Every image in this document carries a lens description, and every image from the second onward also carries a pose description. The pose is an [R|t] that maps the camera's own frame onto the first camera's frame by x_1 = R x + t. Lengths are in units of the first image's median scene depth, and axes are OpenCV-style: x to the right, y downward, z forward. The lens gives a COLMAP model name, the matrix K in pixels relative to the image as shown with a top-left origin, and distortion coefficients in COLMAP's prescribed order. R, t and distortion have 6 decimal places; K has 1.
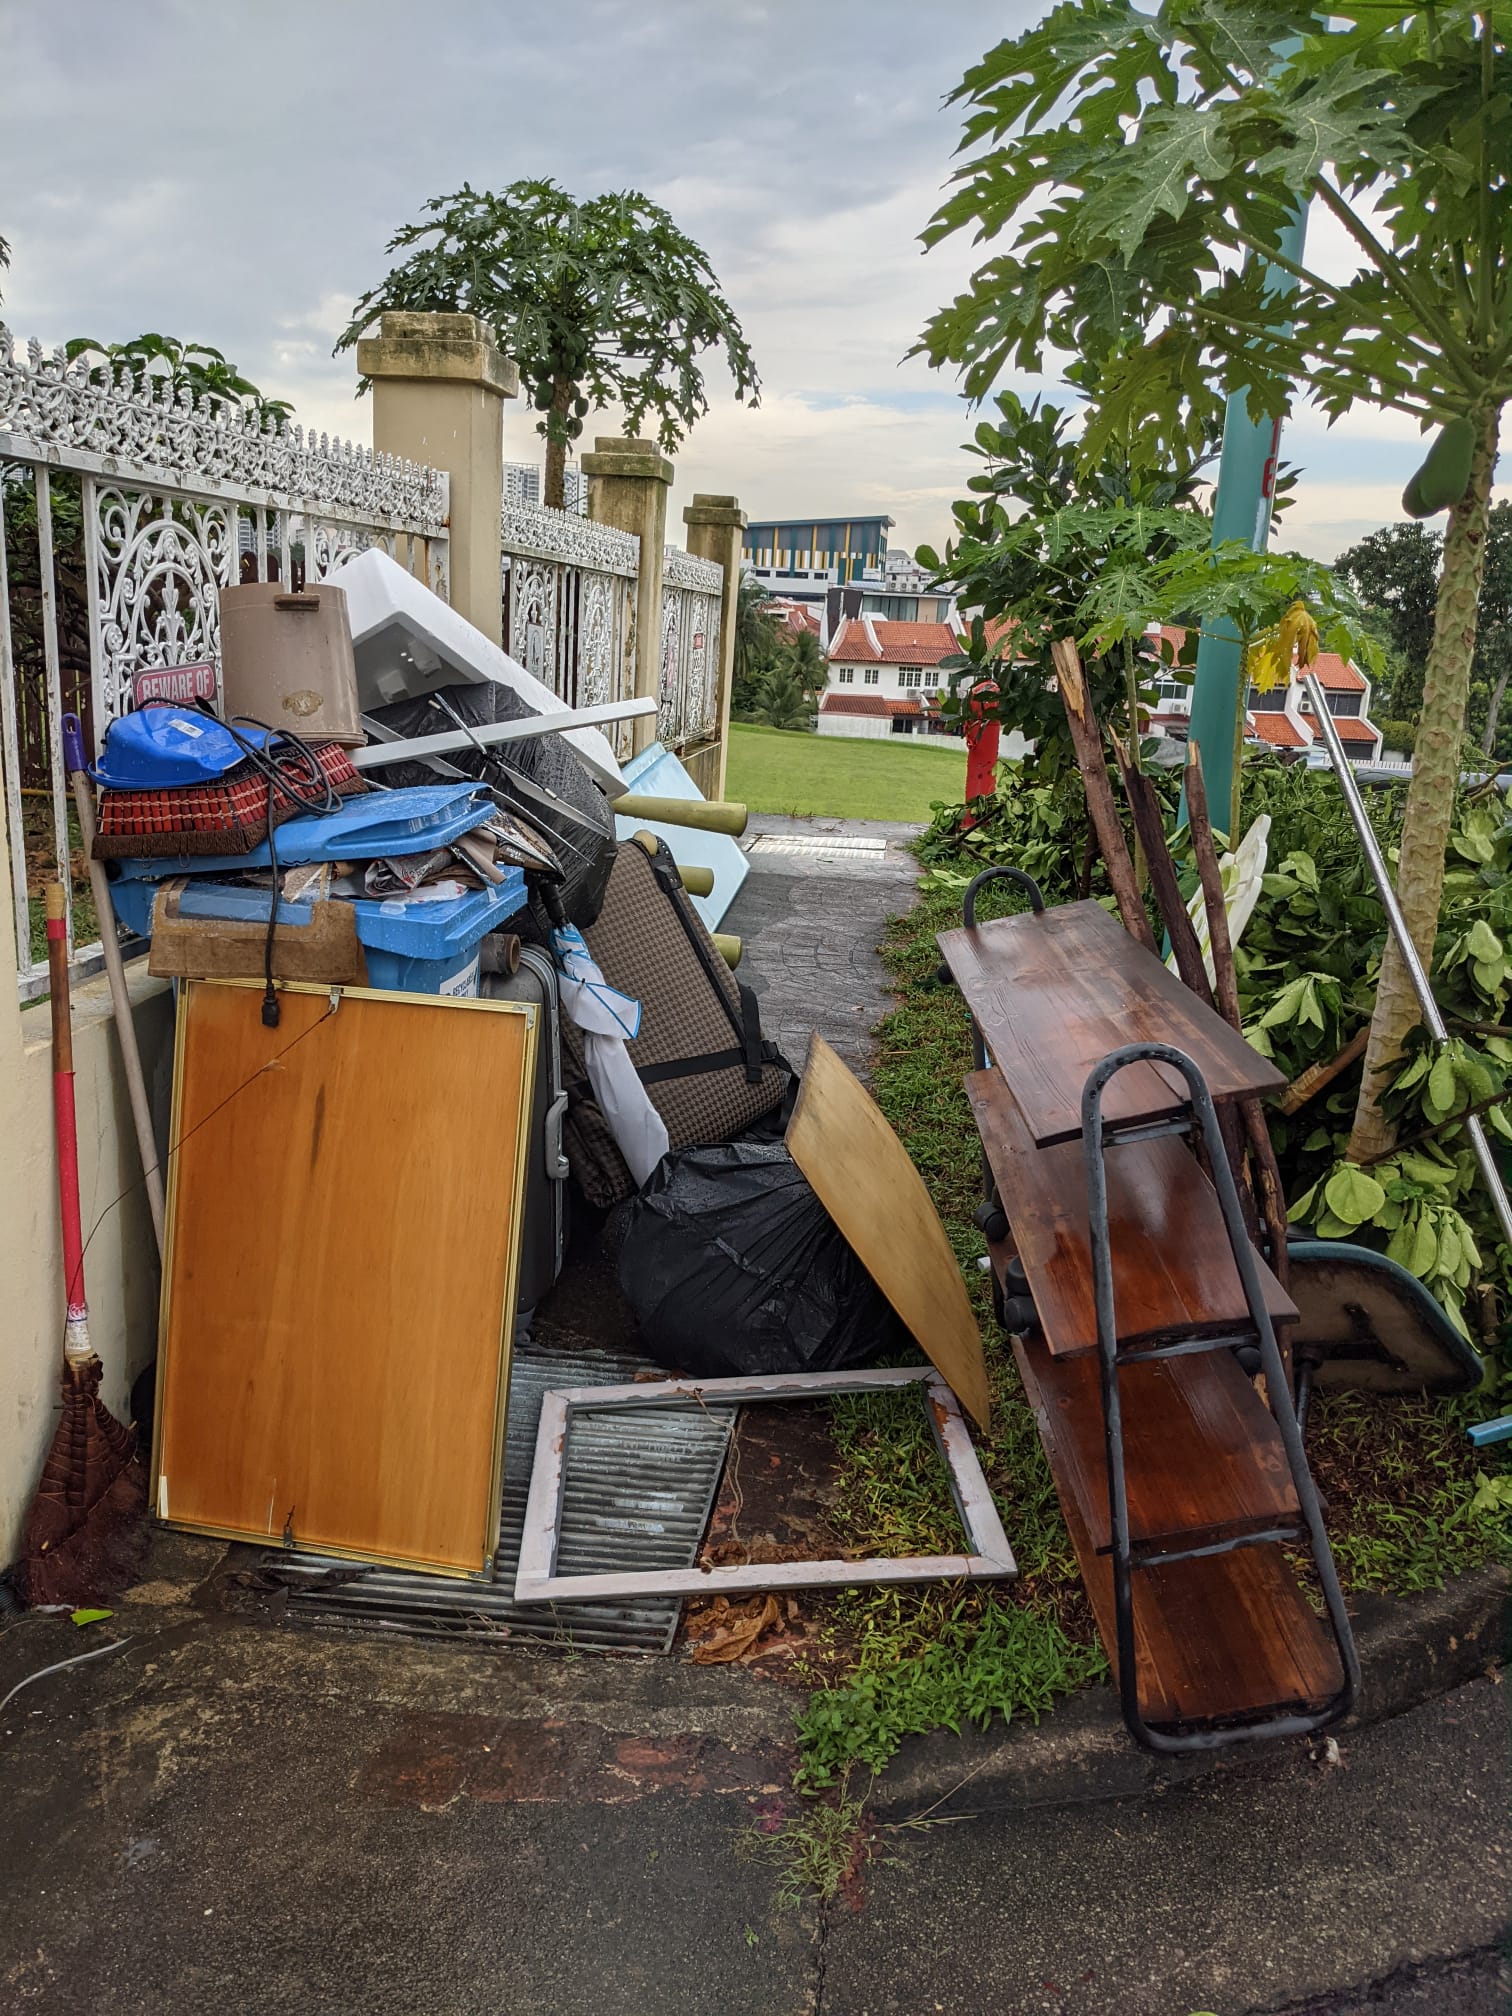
lens RADIAL K [[1540.2, 0, 756.0], [0, 1540.2, 1008.0], [0, 0, 1]] dist [0.044125, -0.061737]
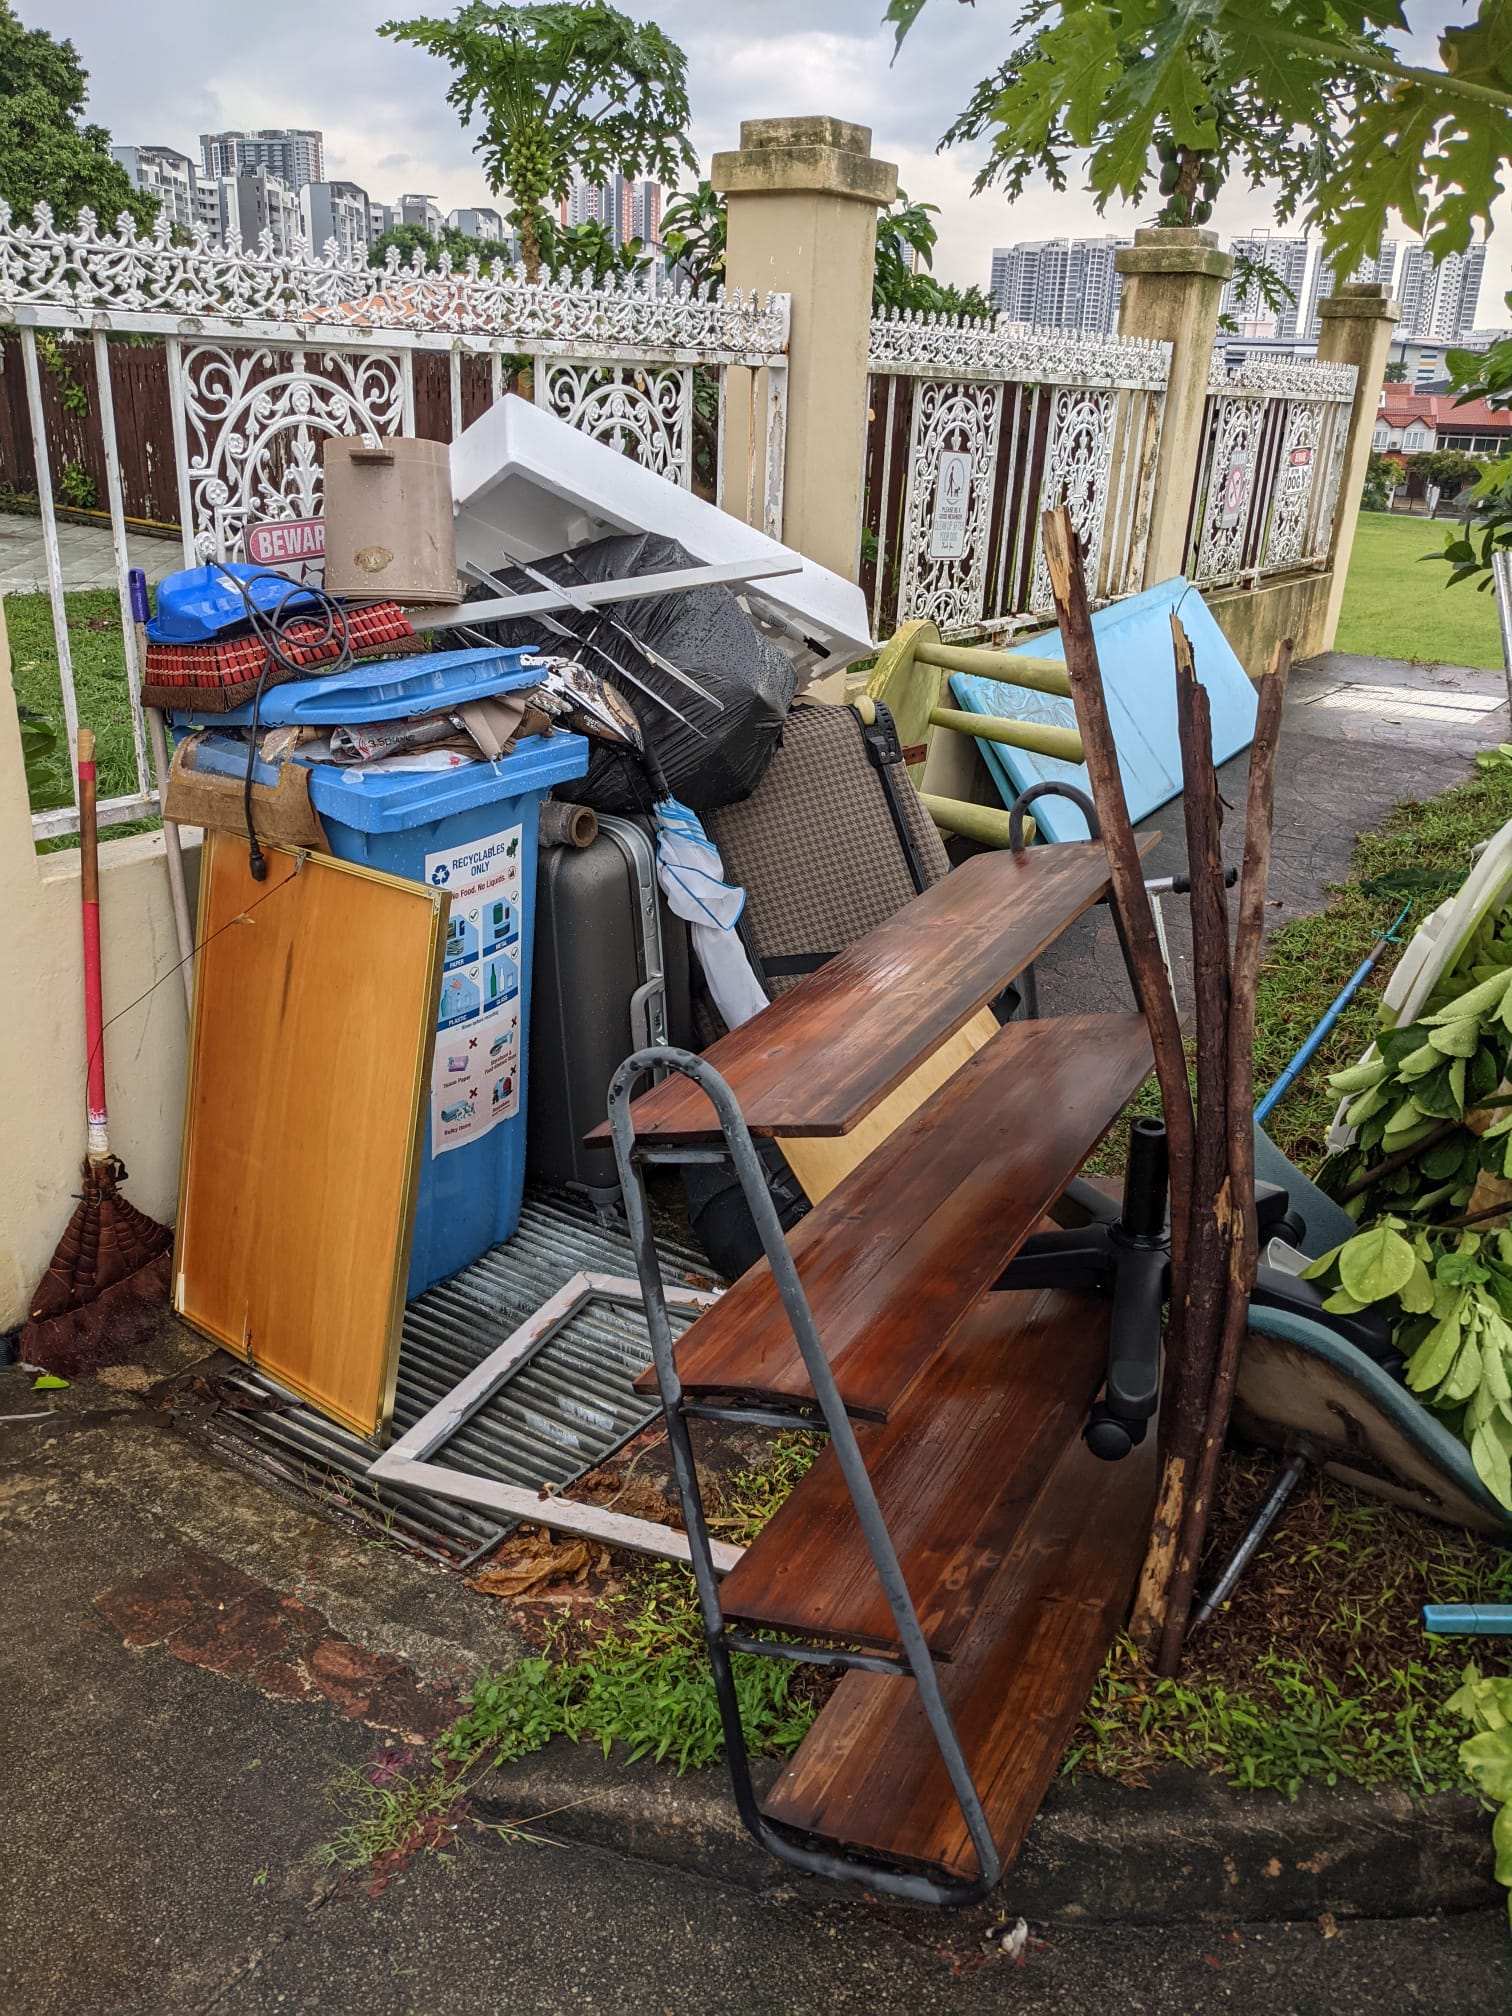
lens RADIAL K [[1559.0, 0, 755.2], [0, 1559.0, 975.4], [0, 0, 1]] dist [0.049735, -0.073642]
pose [[0.891890, 0.140056, -0.430020, 0.436378], [-0.099647, 0.988329, 0.115220, -0.077864], [0.441138, -0.059913, 0.895437, 0.196819]]
